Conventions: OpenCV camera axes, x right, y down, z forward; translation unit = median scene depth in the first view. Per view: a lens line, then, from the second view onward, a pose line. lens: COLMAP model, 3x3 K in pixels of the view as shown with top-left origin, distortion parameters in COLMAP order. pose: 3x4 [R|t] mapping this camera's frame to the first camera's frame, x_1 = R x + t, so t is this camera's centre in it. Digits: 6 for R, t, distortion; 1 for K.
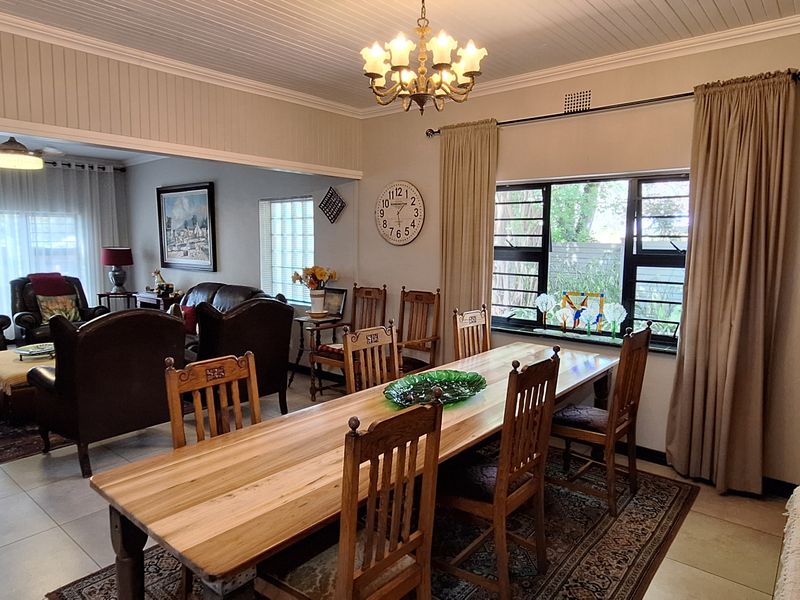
lens RADIAL K [[518.6, 0, 403.0], [0, 518.6, 300.2], [0, 0, 1]] dist [-0.015565, 0.016494]
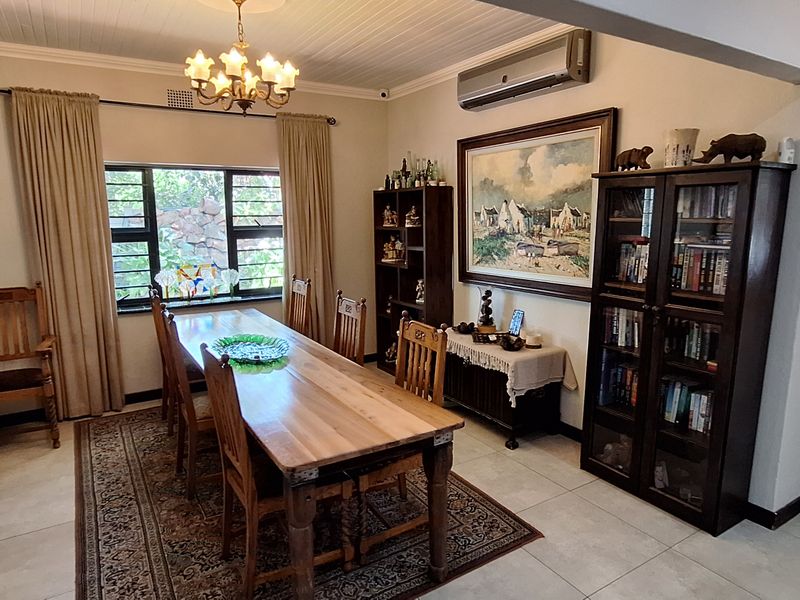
lens RADIAL K [[518.6, 0, 398.7], [0, 518.6, 295.7], [0, 0, 1]] dist [-0.015565, 0.016494]
pose [[0.325550, -0.159060, 0.932050, -0.590336], [0.121610, 0.984605, 0.125552, -0.036534], [-0.937672, 0.072474, 0.339881, 0.176298]]
